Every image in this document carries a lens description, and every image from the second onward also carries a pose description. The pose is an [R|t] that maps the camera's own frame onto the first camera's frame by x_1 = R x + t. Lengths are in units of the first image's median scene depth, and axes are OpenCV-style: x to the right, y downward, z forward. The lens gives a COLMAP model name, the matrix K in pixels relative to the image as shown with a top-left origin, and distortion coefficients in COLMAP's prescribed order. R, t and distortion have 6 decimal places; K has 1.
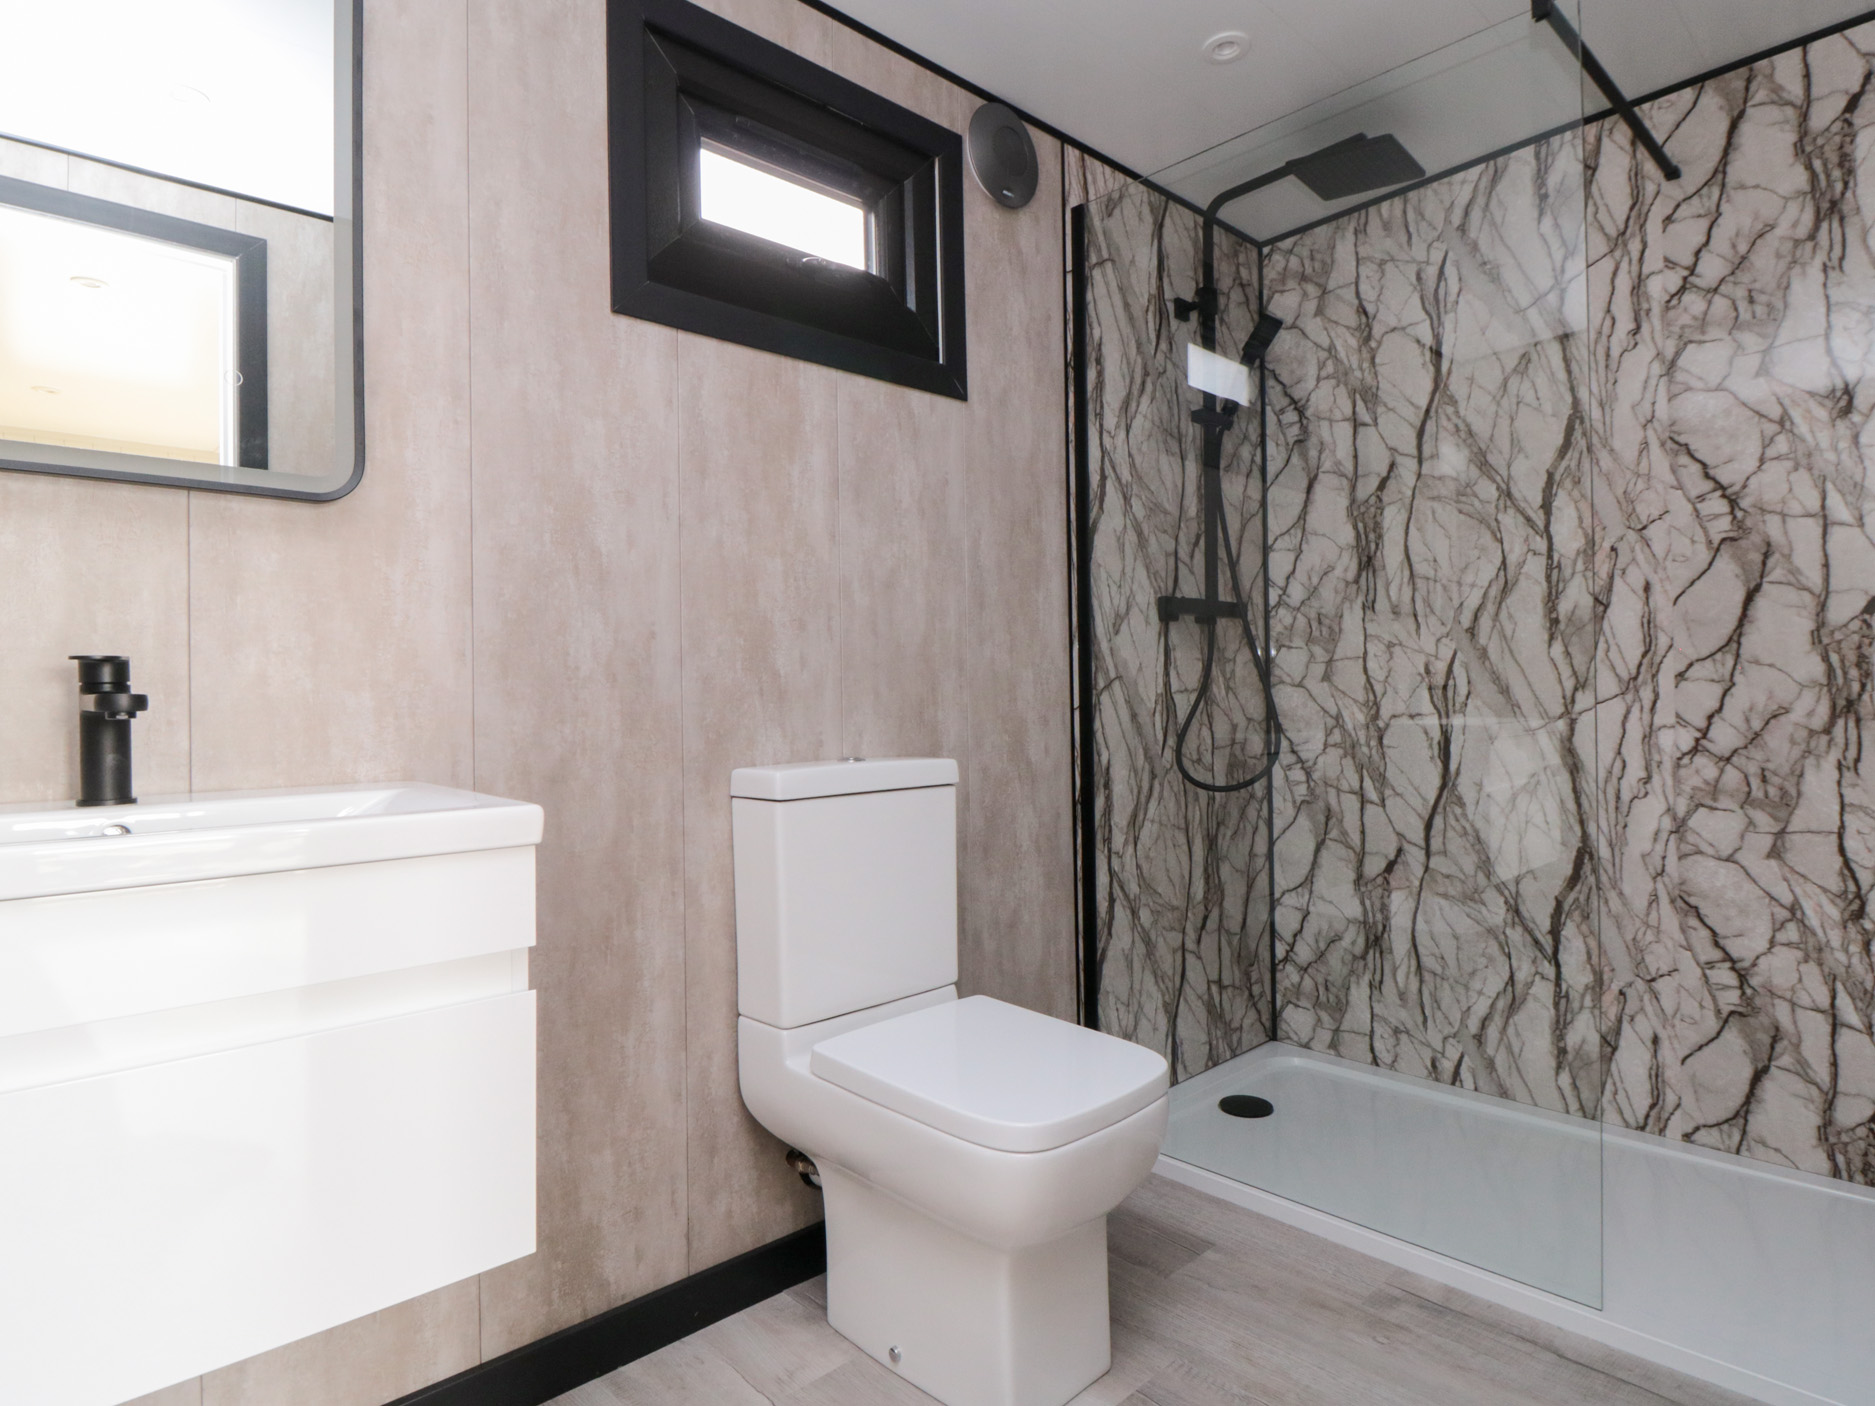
lens RADIAL K [[1012.9, 0, 924.3], [0, 1012.9, 702.1], [0, 0, 1]] dist [-0.007187, -0.007577]
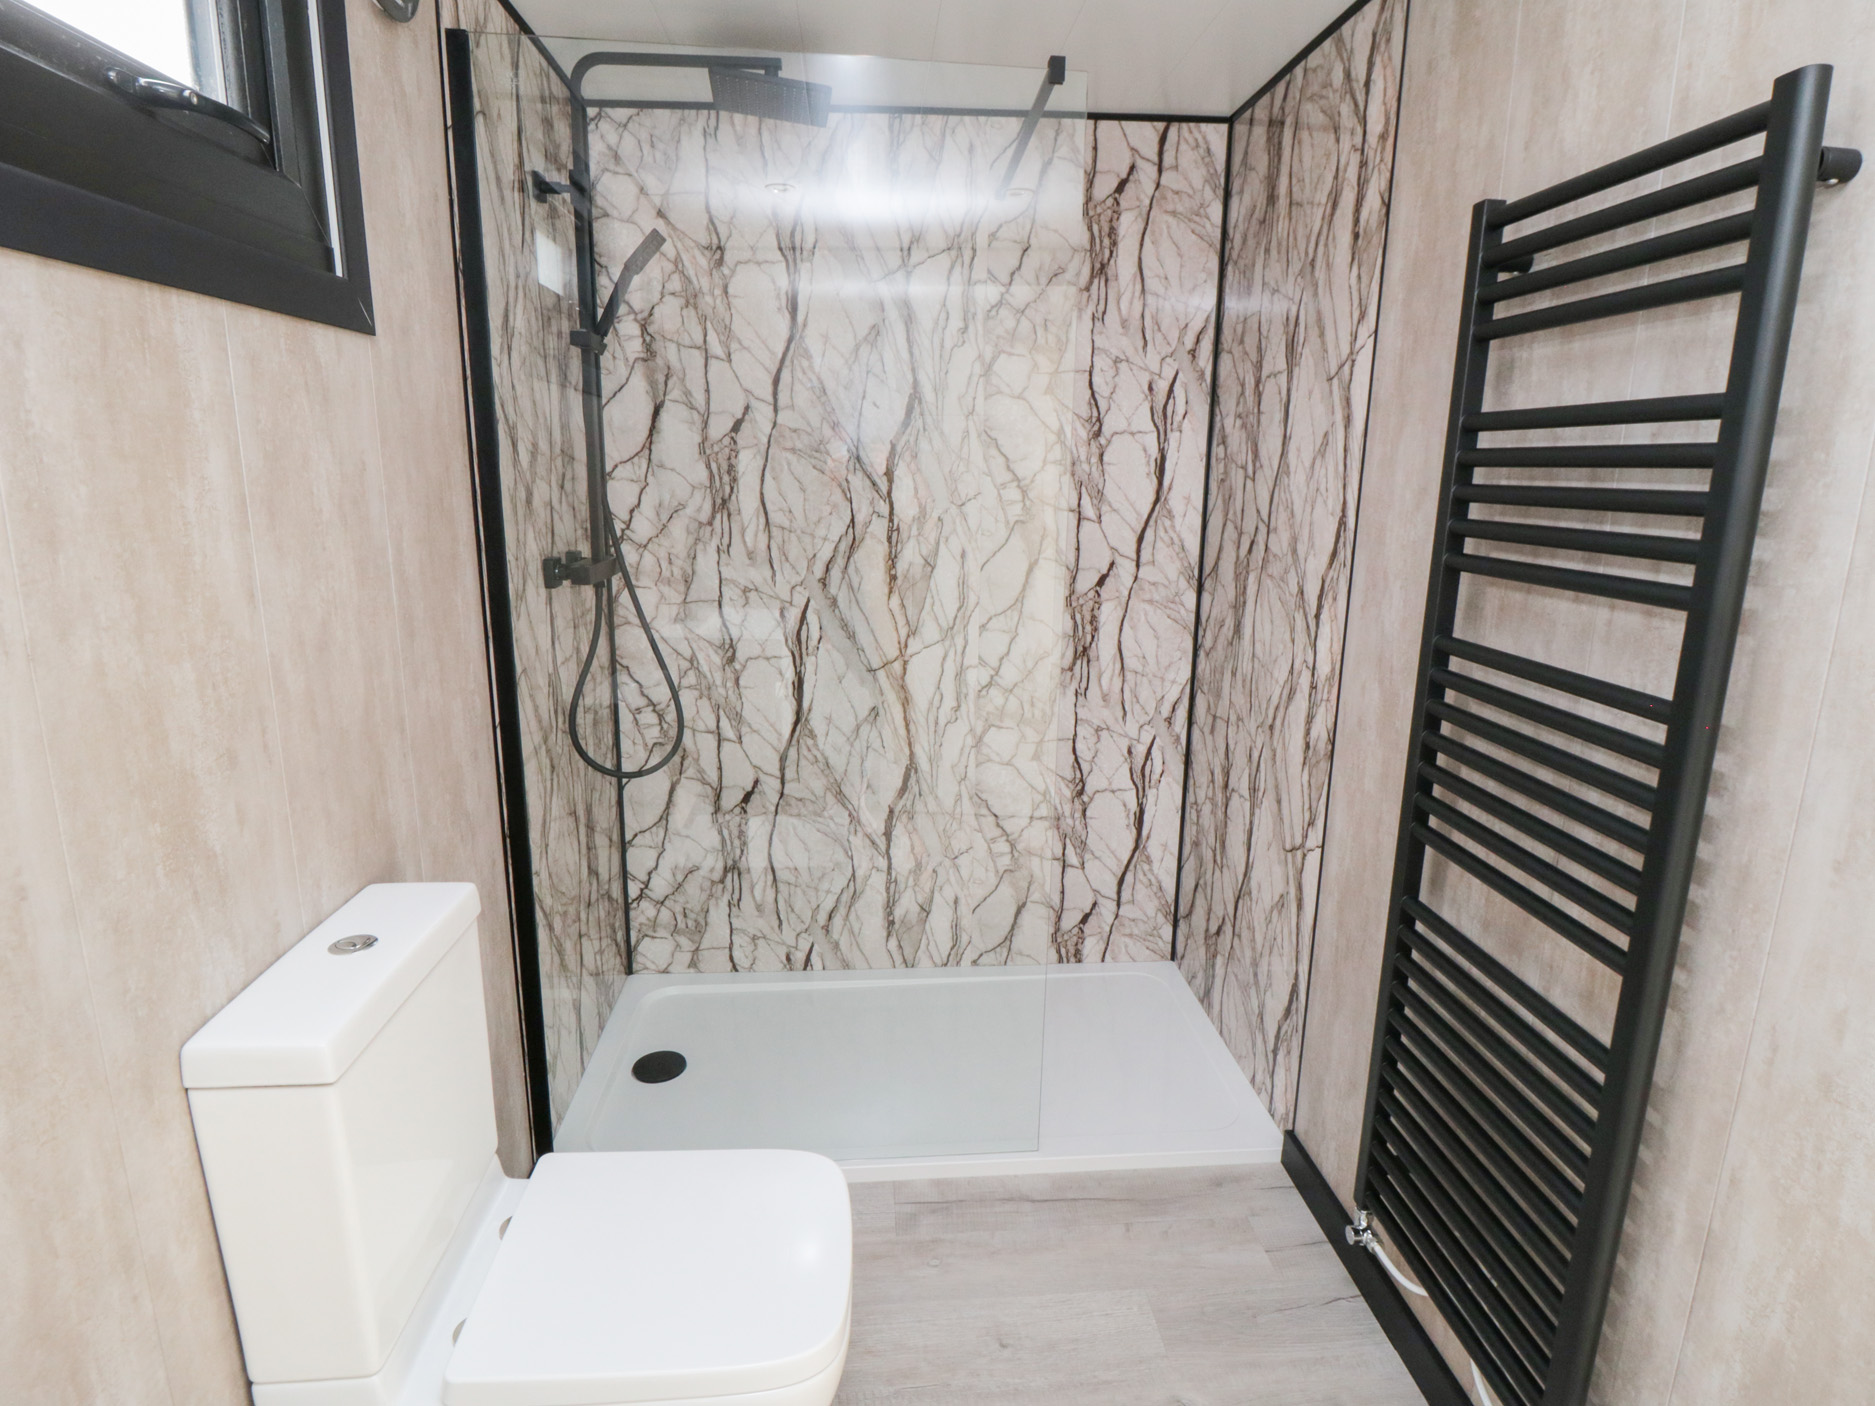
lens RADIAL K [[1013.4, 0, 934.9], [0, 1013.4, 698.3], [0, 0, 1]] dist [0.001074, -0.014089]
pose [[0.615021, -0.160595, 0.771983, -0.322793], [-0.013992, 0.976663, 0.214321, -0.246268], [-0.788387, -0.142614, 0.598421, 0.329242]]
